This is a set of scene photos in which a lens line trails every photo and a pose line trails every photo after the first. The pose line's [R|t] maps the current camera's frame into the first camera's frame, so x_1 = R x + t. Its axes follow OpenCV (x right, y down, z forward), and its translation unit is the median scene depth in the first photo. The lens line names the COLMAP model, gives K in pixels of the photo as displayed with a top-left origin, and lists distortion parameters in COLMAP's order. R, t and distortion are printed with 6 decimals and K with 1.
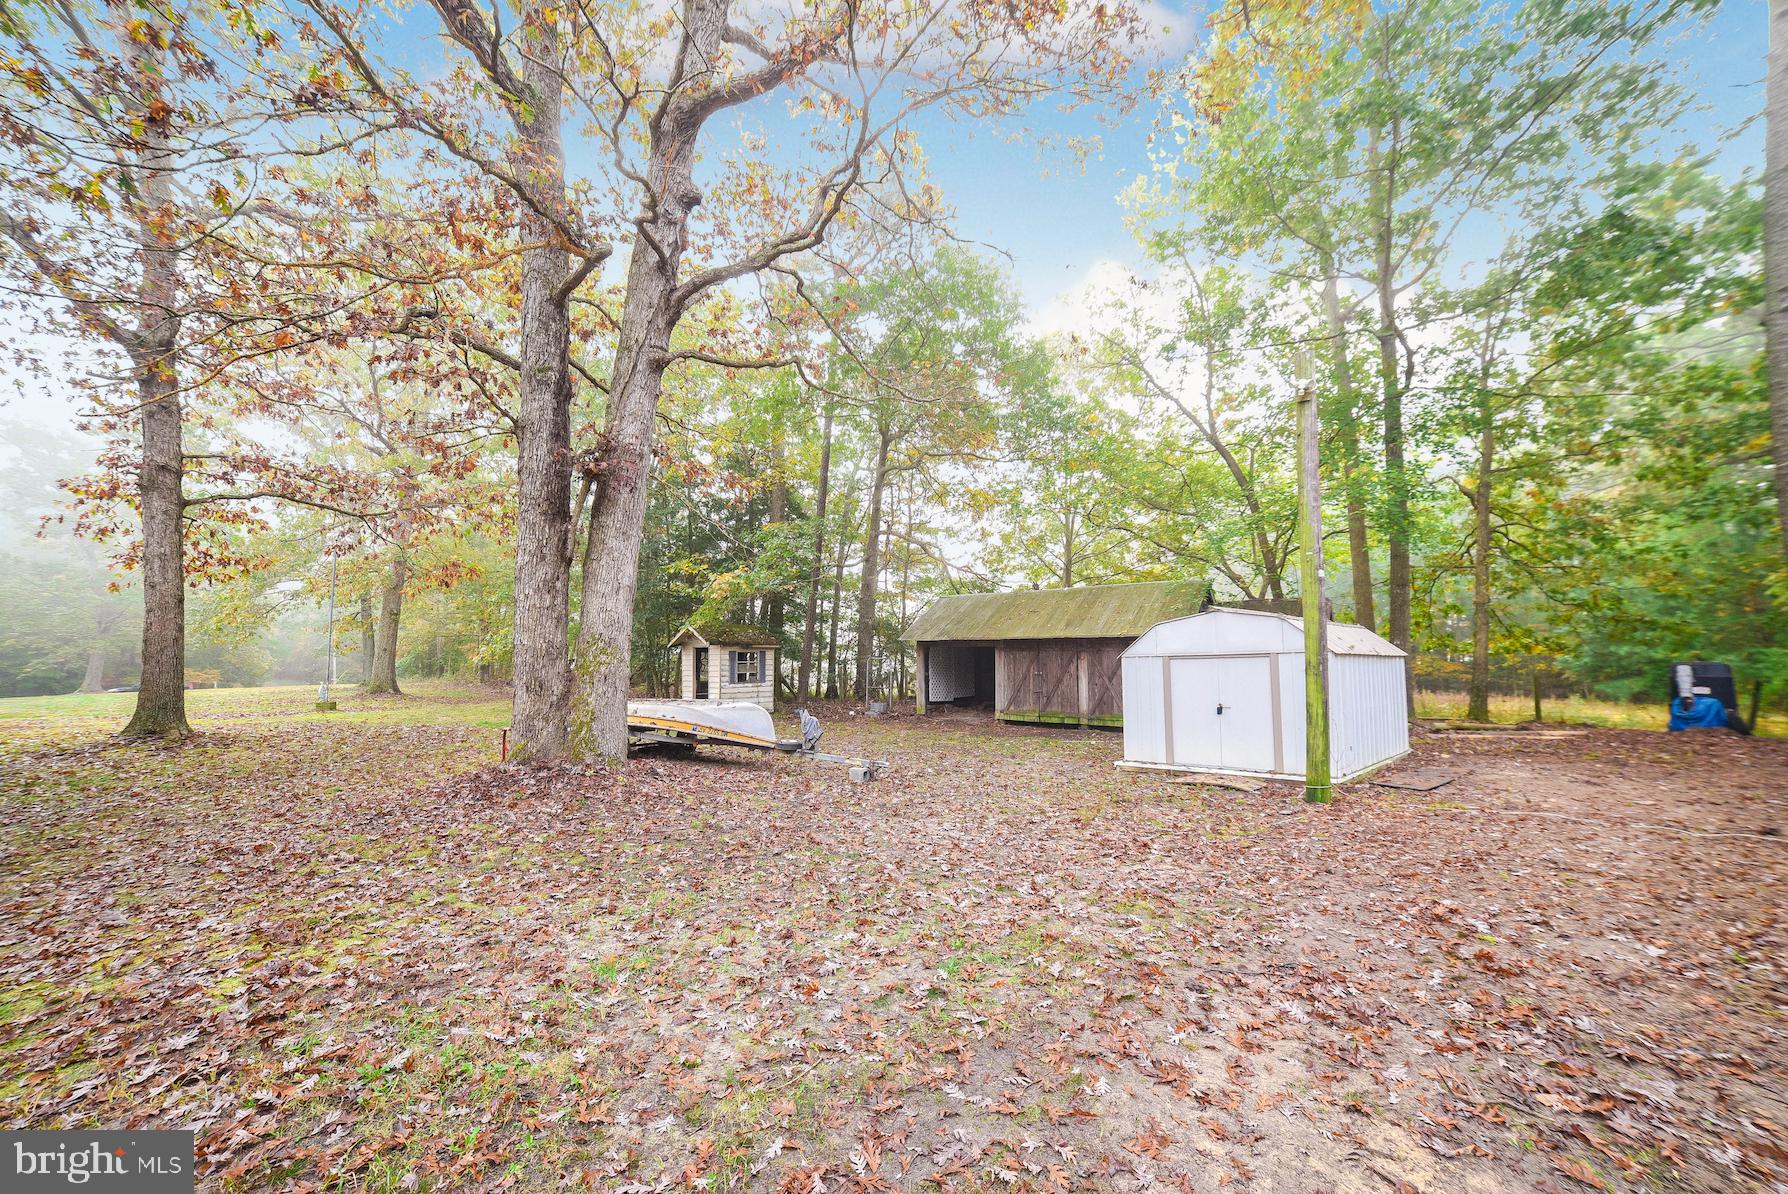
lens RADIAL K [[739.8, 0, 897.6], [0, 739.8, 608.2], [0, 0, 1]] dist [-0.097017, 0.031237]
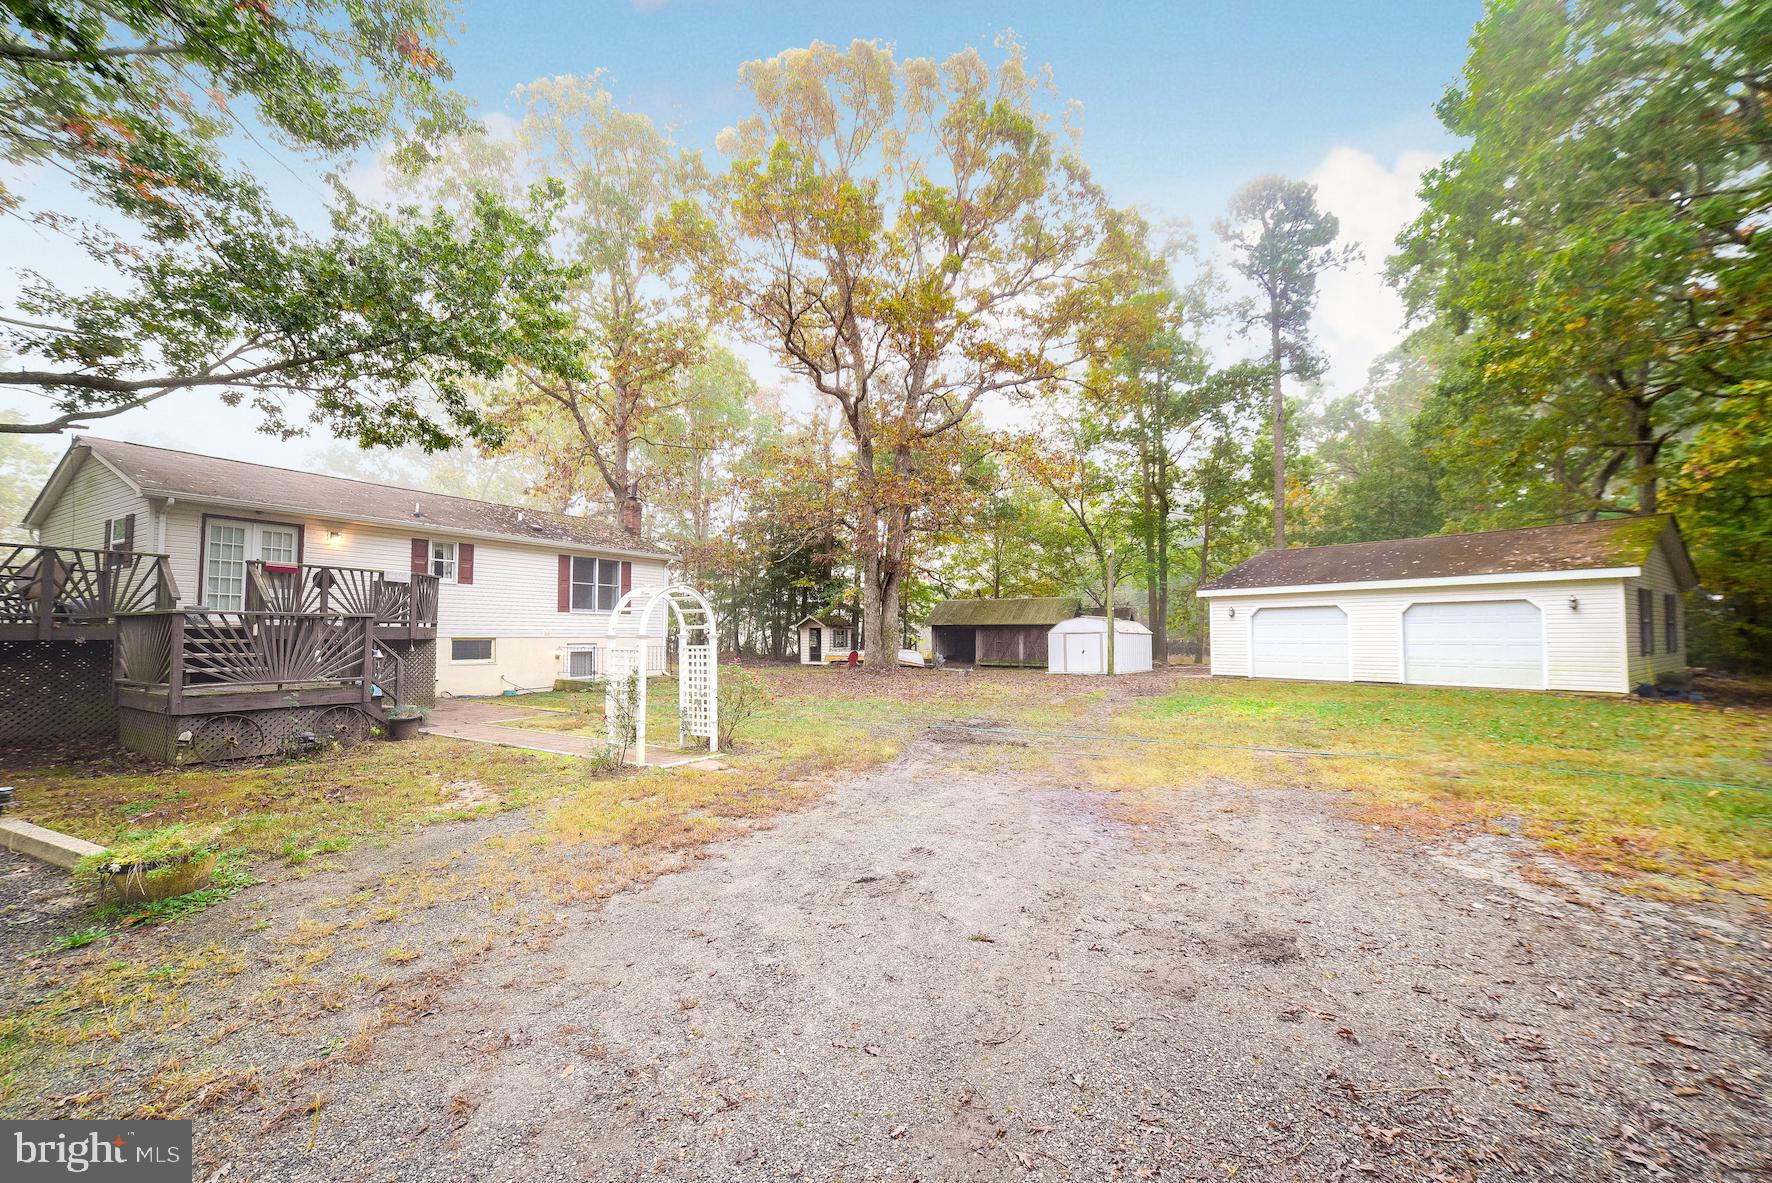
lens RADIAL K [[733.2, 0, 889.6], [0, 733.2, 602.6], [0, 0, 1]] dist [-0.097017, 0.031237]
pose [[0.989905, 0.010043, 0.141376, -0.396213], [-0.012315, 0.999809, 0.015206, -0.047388], [-0.141197, -0.016793, 0.989839, -0.959123]]
